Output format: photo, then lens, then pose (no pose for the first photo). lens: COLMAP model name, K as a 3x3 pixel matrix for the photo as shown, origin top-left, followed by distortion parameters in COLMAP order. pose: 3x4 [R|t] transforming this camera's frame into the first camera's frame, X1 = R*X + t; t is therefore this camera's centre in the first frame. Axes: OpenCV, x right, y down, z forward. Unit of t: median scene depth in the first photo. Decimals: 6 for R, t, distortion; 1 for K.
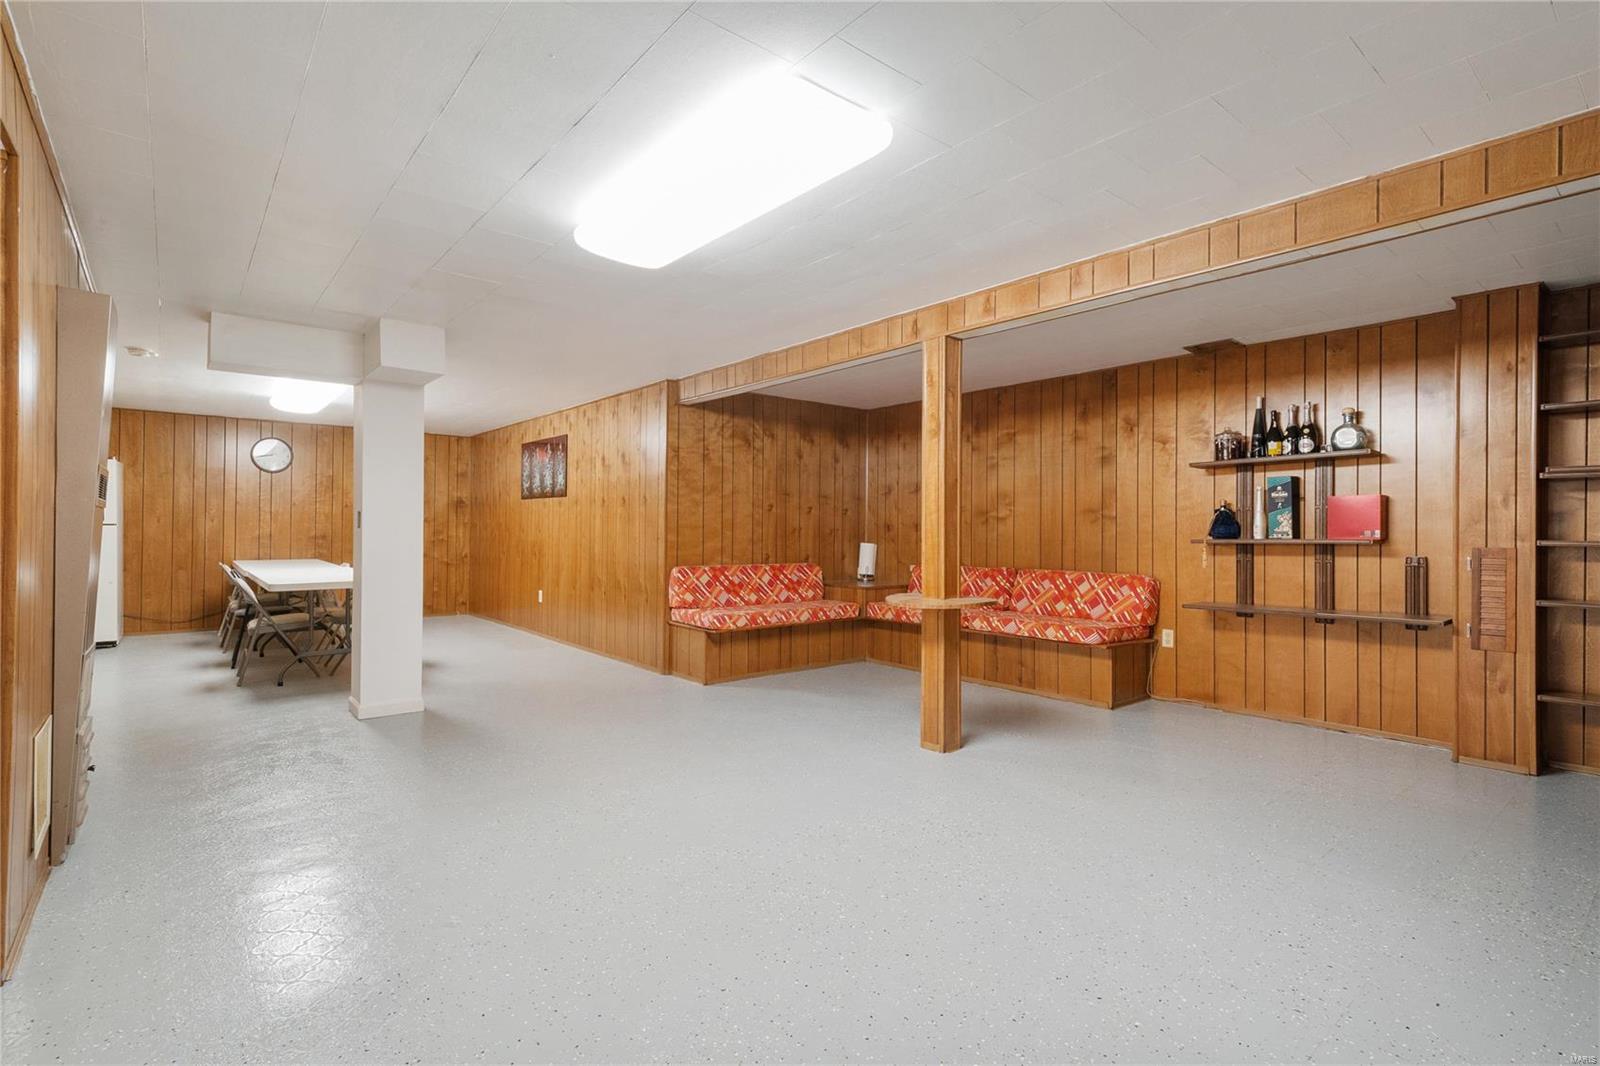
lens RADIAL K [[755.4, 0, 803.9], [0, 755.4, 529.8], [0, 0, 1]] dist [0.001395, -0.000039]
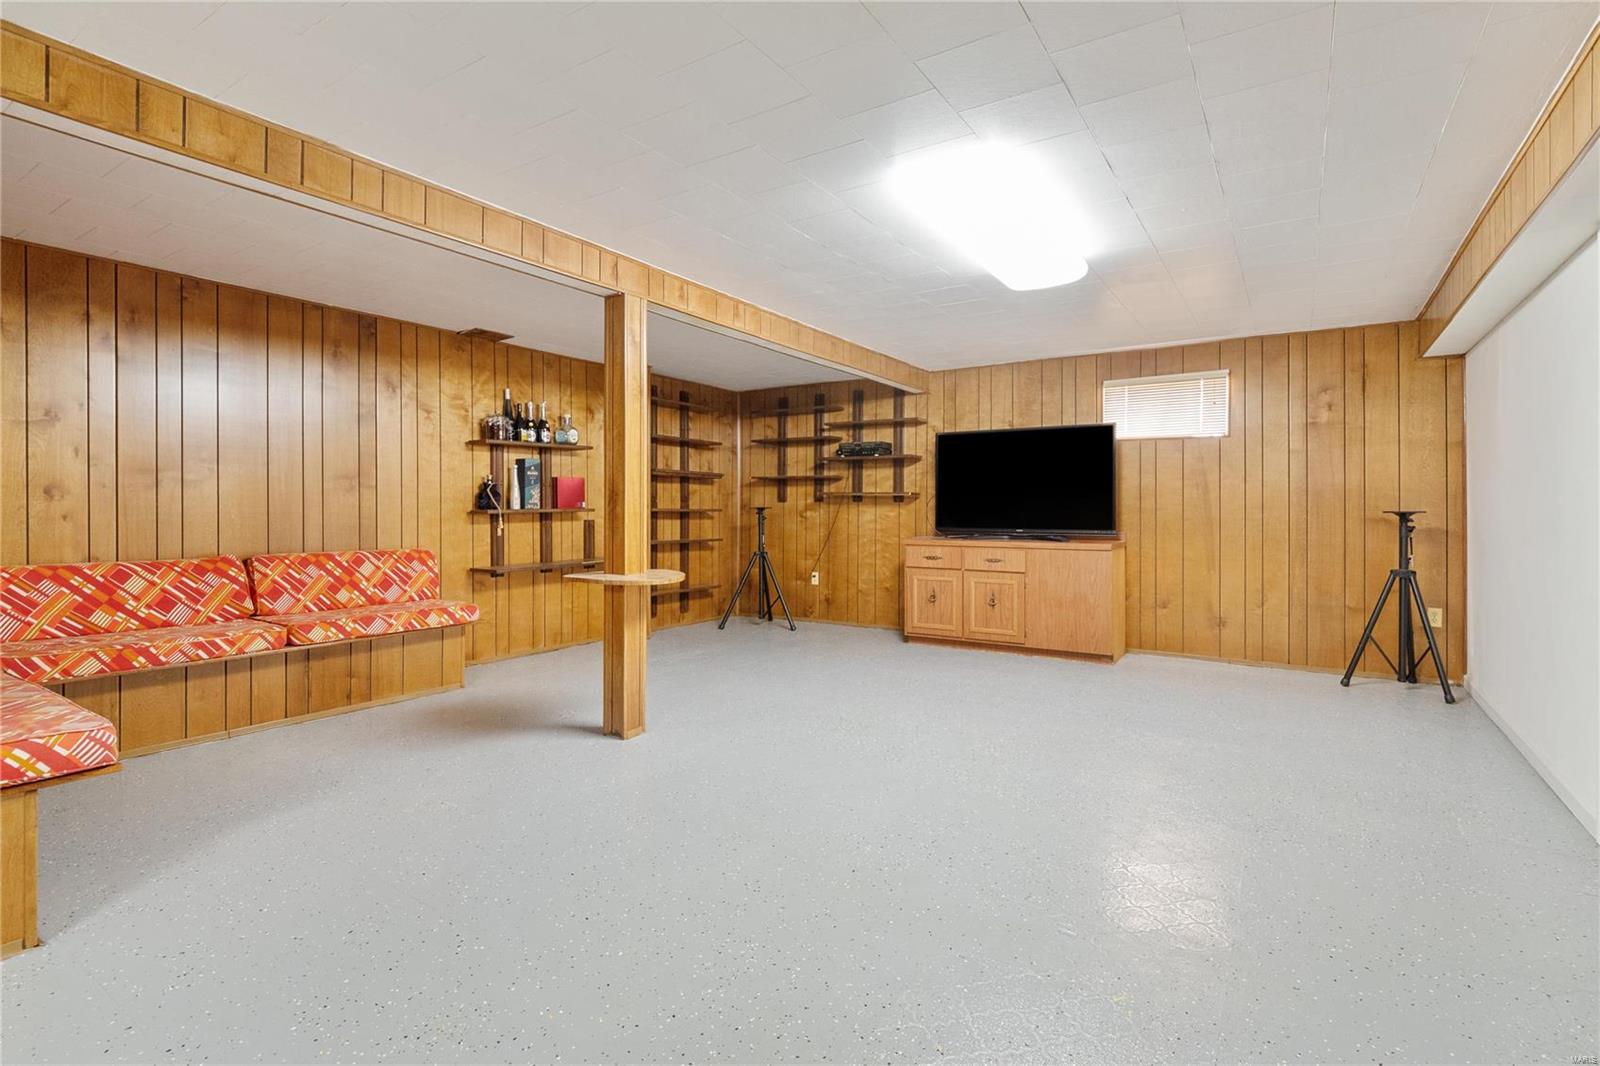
lens RADIAL K [[751.9, 0, 795.2], [0, 751.9, 517.1], [0, 0, 1]] dist [0.000663, -0.000744]
pose [[-0.283634, -0.018230, 0.958759, -0.633505], [-0.004980, 0.999834, 0.017537, 0.001918], [-0.958920, 0.000199, -0.283678, 0.872487]]
